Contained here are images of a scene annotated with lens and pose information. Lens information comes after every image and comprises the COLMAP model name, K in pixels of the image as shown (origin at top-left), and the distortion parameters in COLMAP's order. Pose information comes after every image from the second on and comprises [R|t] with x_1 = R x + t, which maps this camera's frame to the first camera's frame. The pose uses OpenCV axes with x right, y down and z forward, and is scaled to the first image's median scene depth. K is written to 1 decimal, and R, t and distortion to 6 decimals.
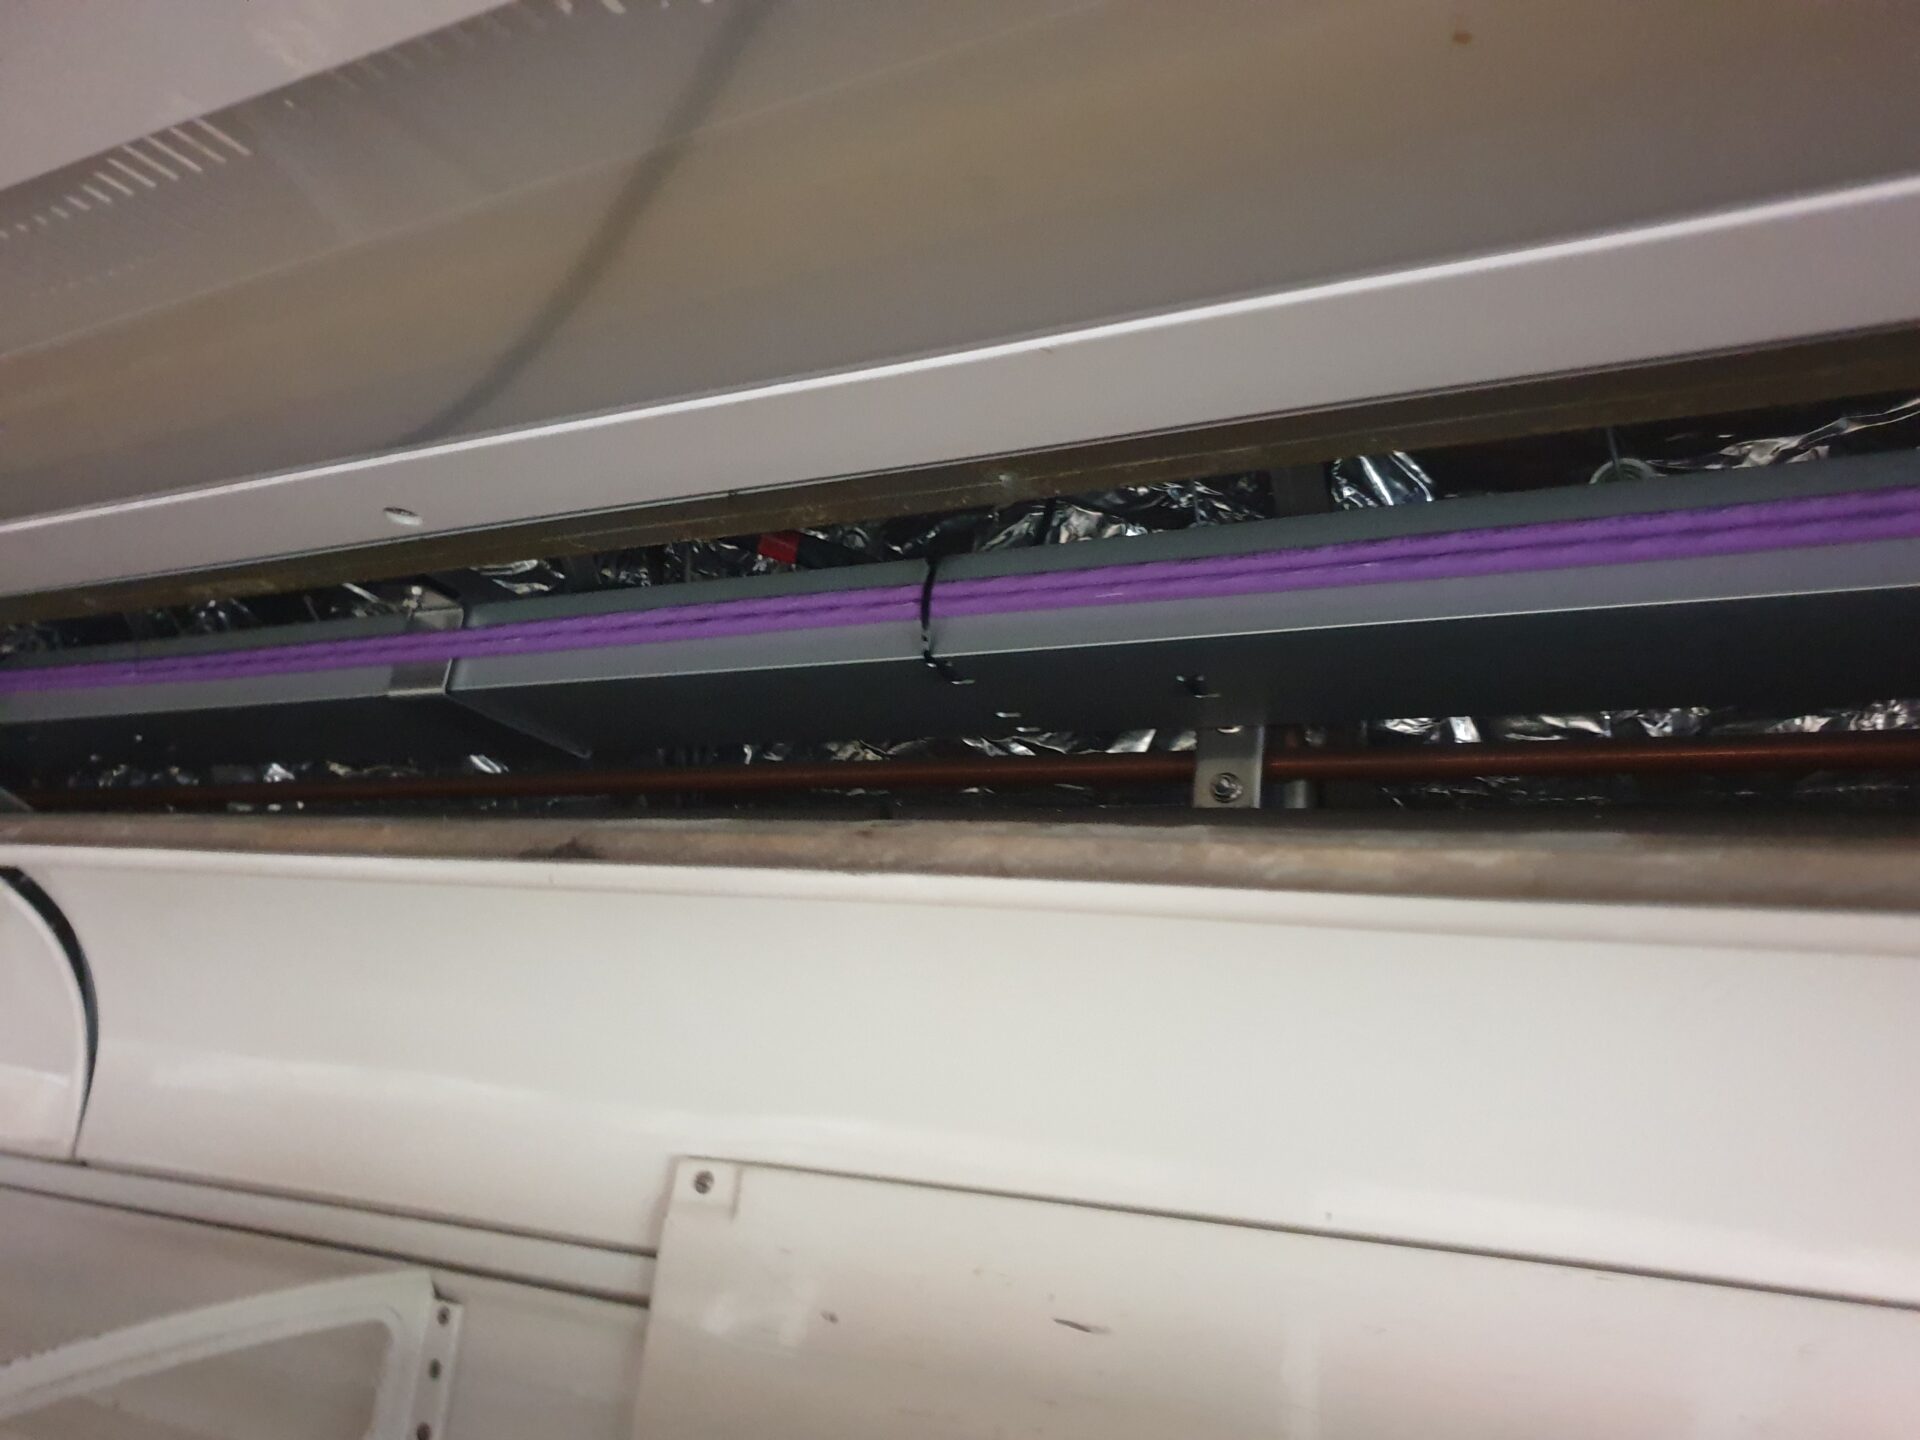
lens RADIAL K [[1471.3, 0, 960.0], [0, 1471.3, 720.0], [0, 0, 1]] dist [0.037973, -0.110424]
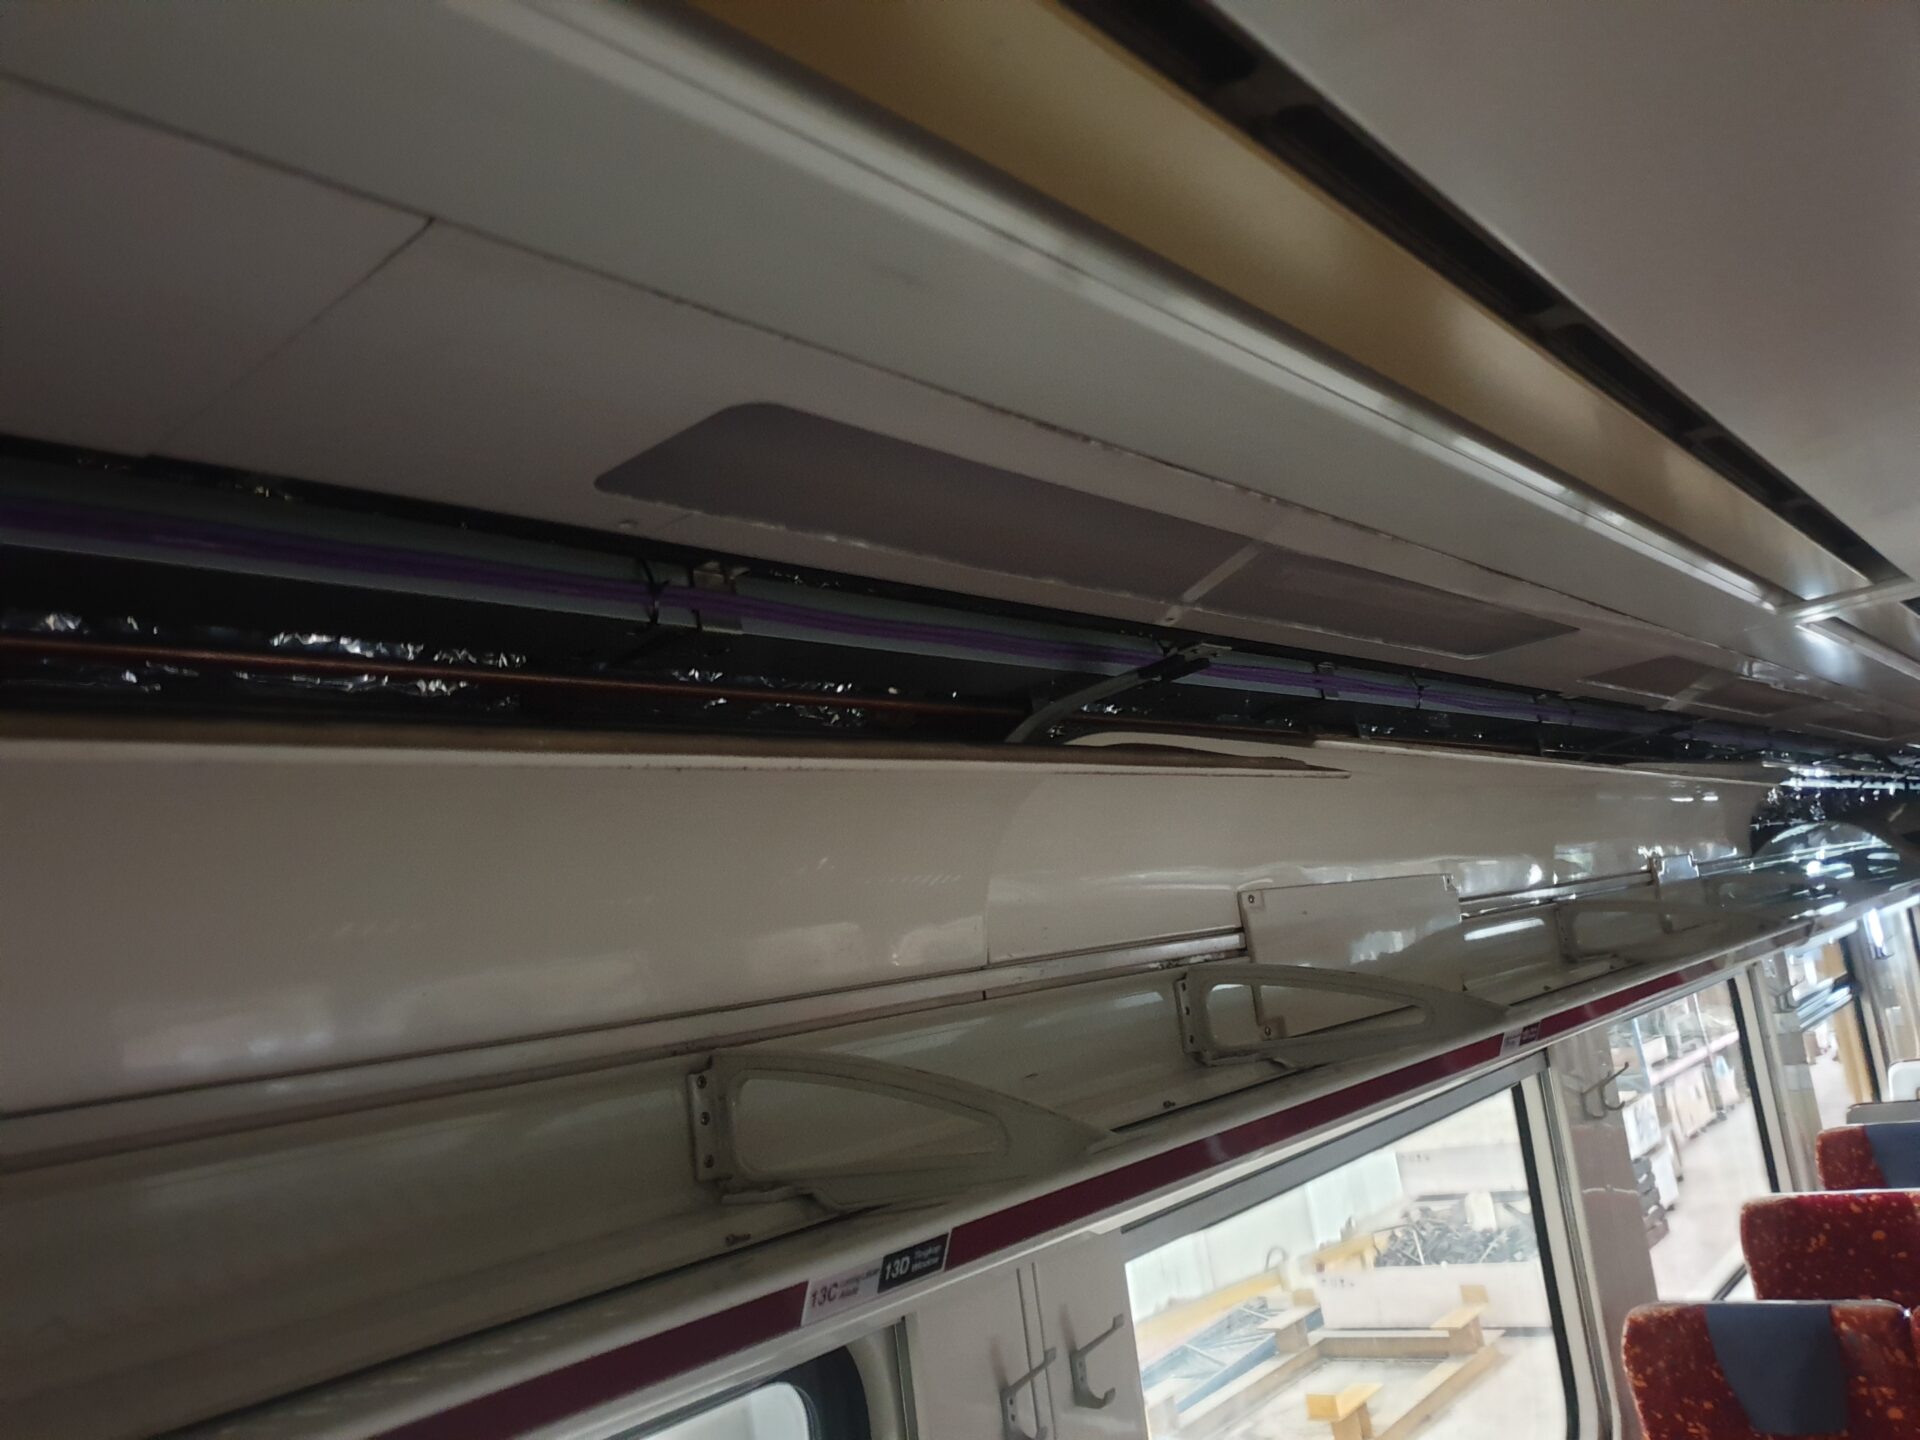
lens RADIAL K [[1471.3, 0, 960.0], [0, 1471.3, 720.0], [0, 0, 1]] dist [0.037973, -0.110424]
pose [[0.212026, 0.040436, 0.976427, -2.646865], [-0.116547, 0.993059, -0.015817, 0.110640], [-0.970290, -0.110446, 0.215267, 0.959161]]
